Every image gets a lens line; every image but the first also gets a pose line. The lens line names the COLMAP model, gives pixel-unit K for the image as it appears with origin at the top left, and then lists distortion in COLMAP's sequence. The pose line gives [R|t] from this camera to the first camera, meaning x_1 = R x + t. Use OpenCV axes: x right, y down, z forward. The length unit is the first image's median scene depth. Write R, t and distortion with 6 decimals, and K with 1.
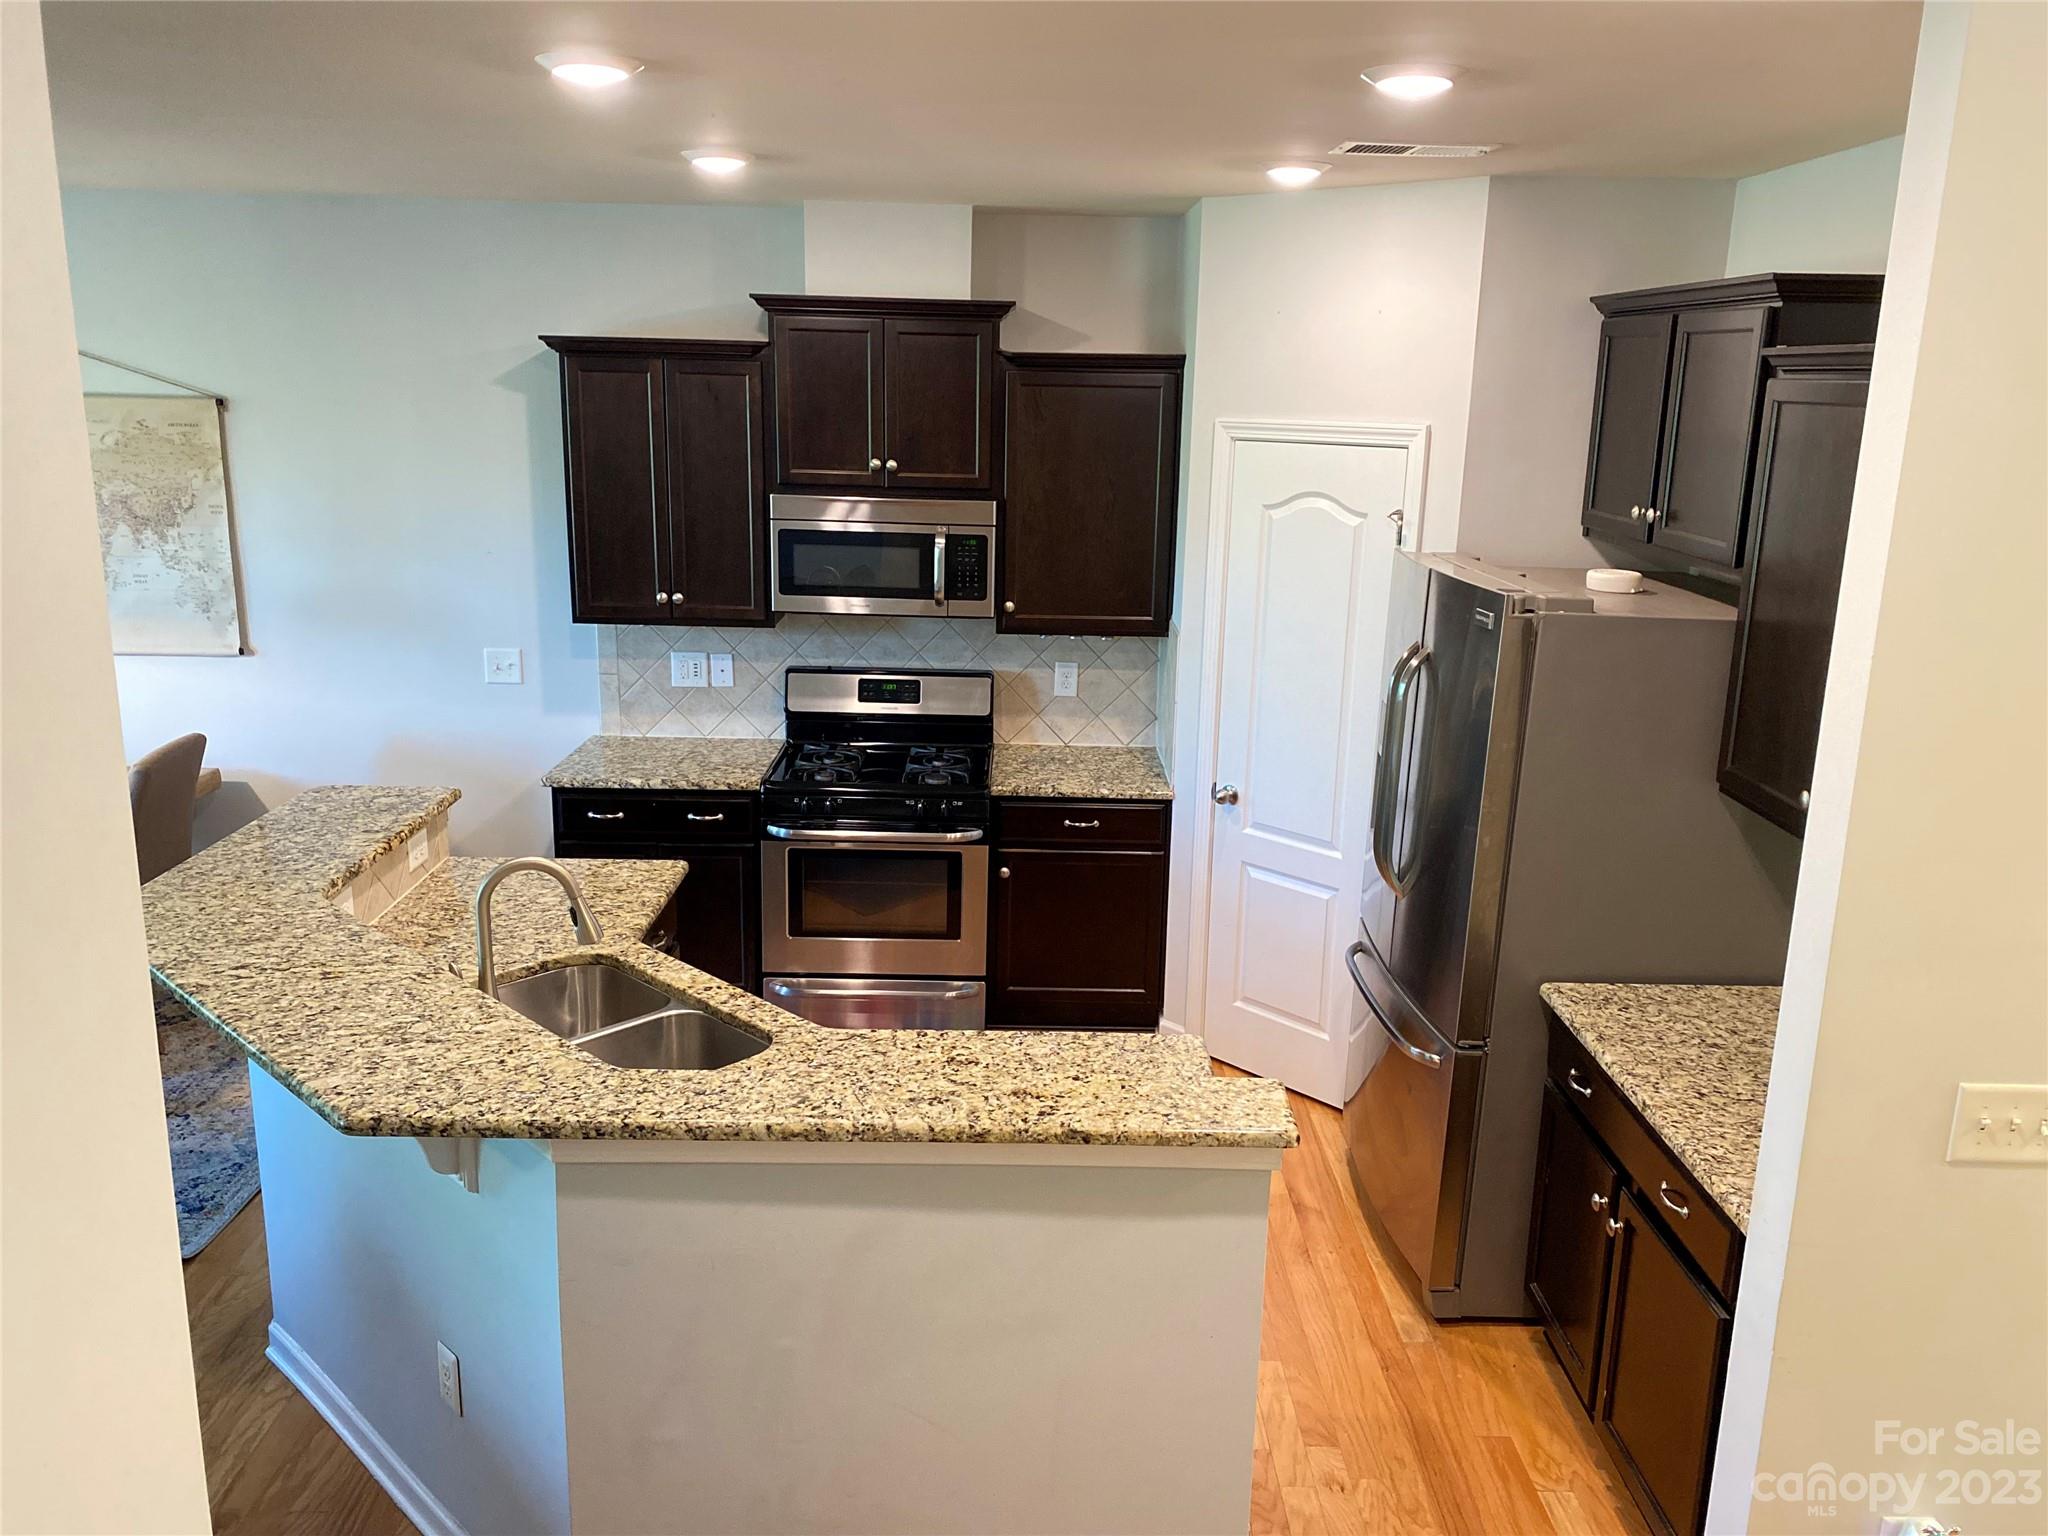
lens RADIAL K [[1566.0, 0, 1044.8], [0, 1566.0, 756.9], [0, 0, 1]] dist [0.002370, 0.004679]
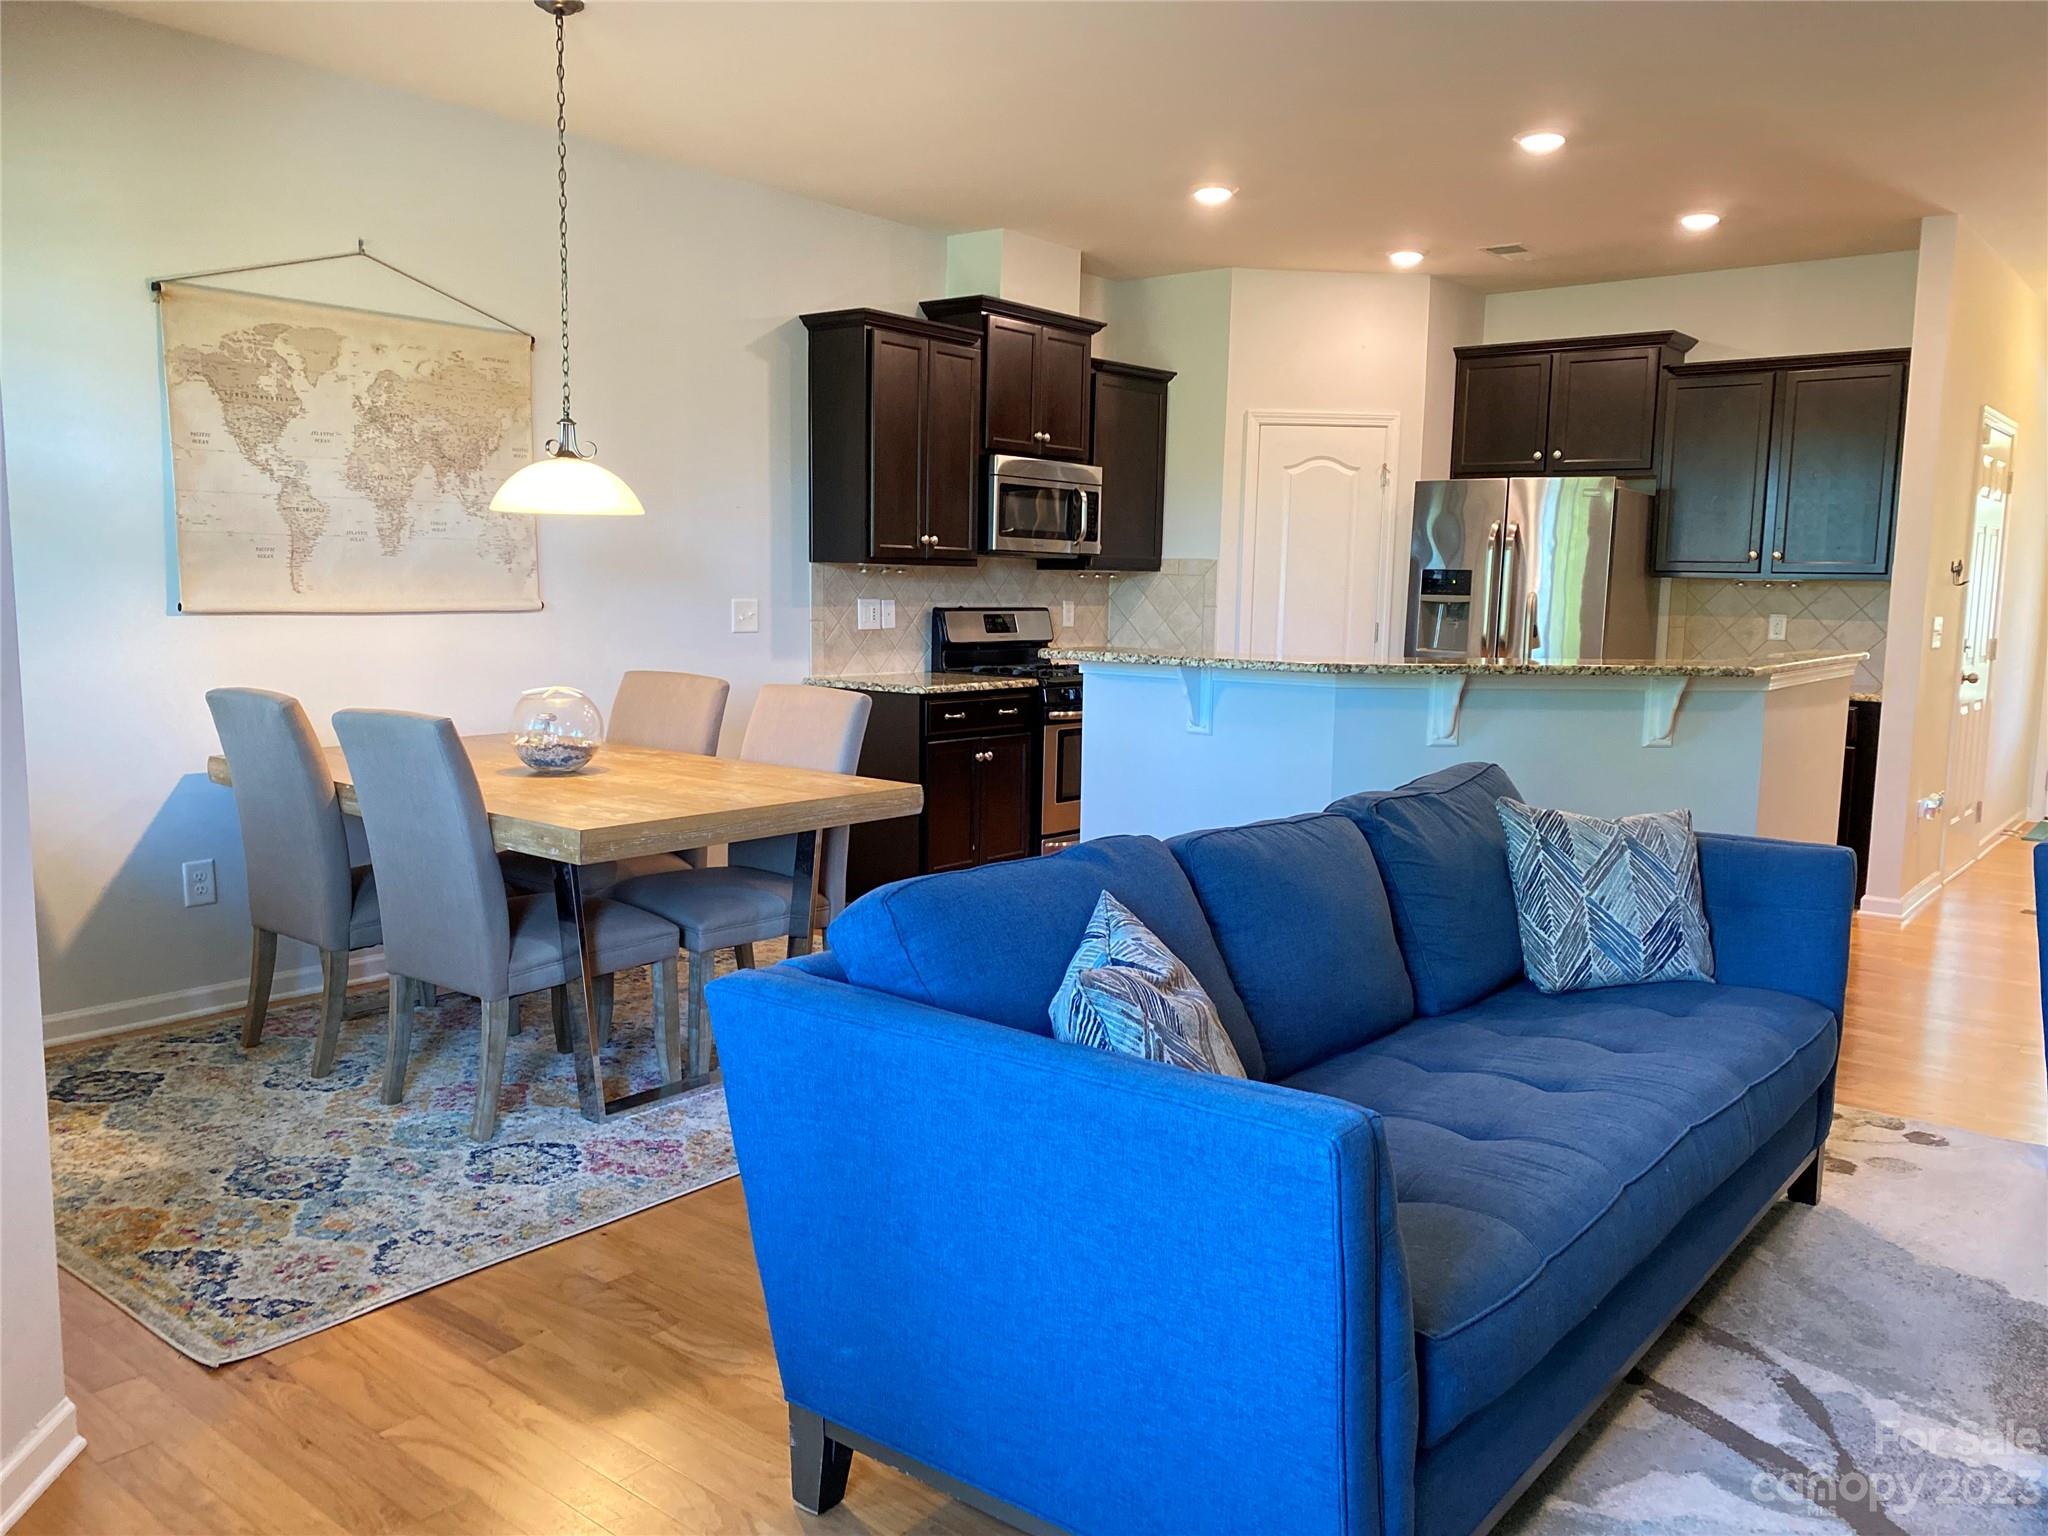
lens RADIAL K [[1577.7, 0, 1024.0], [0, 1577.7, 768.0], [0, 0, 1]] dist [0.082123, -0.161206]
pose [[0.646389, -0.104817, 0.755774, -1.086002], [0.178953, 0.983717, -0.016623, 0.099137], [-0.741725, 0.145993, 0.654622, 0.180386]]
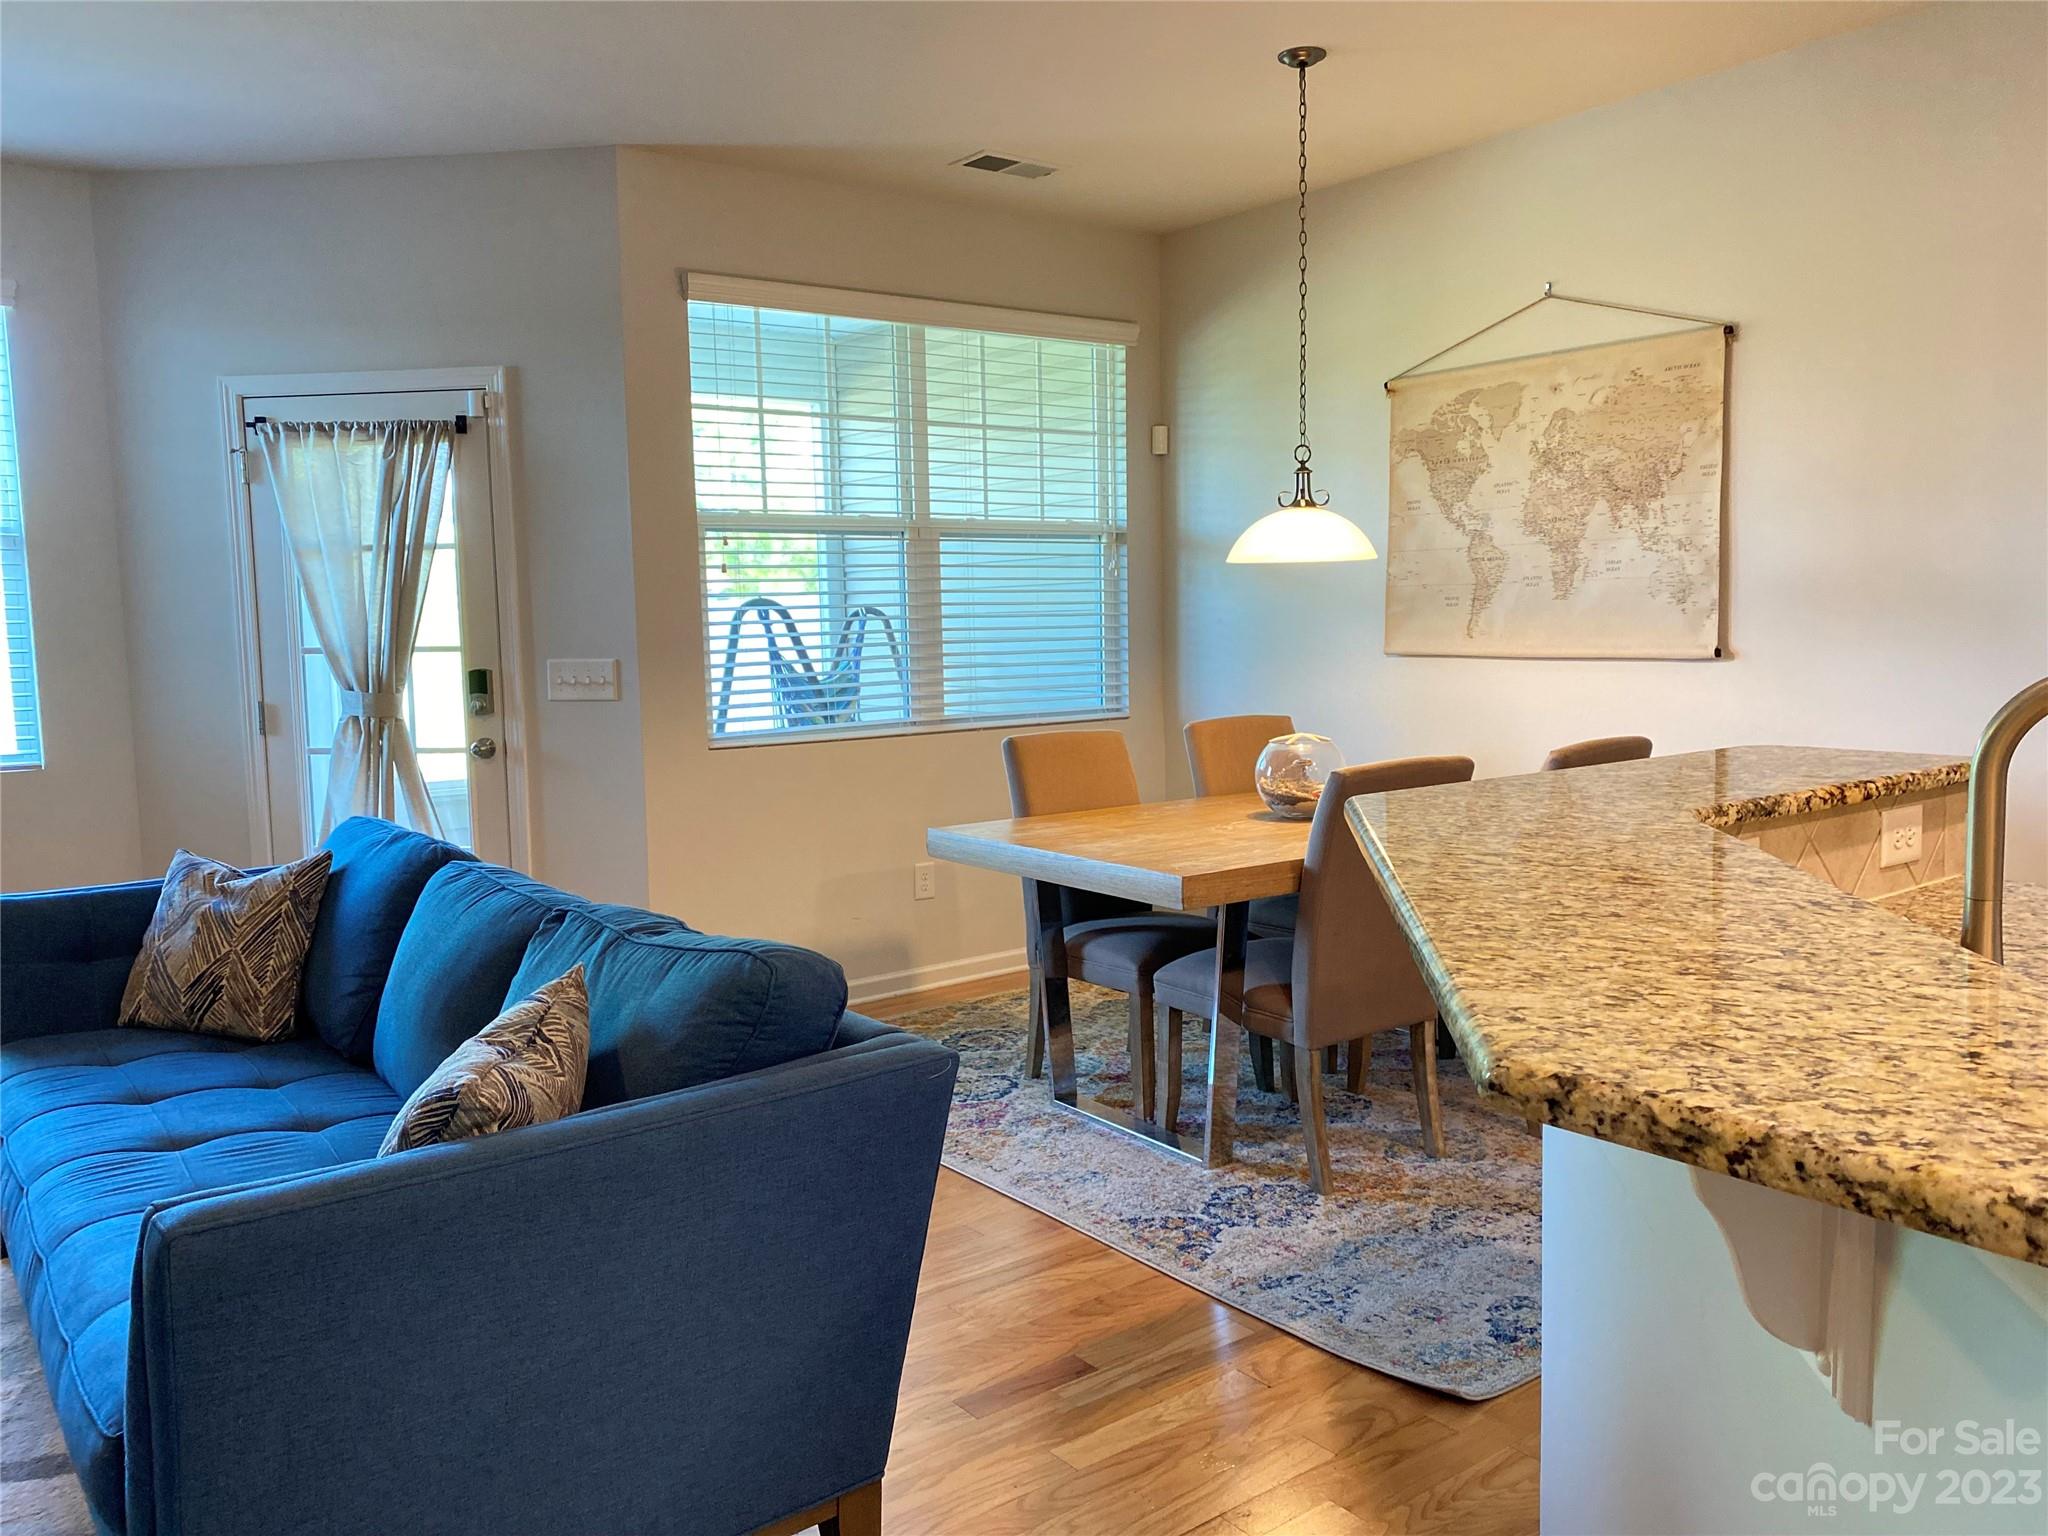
lens RADIAL K [[1566.0, 0, 1044.8], [0, 1566.0, 756.9], [0, 0, 1]] dist [0.002370, 0.004679]
pose [[0.596455, 0.040526, -0.801623, -0.093836], [-0.157088, 0.985305, -0.067071, 0.088986], [0.787125, 0.165930, 0.594056, 0.300787]]
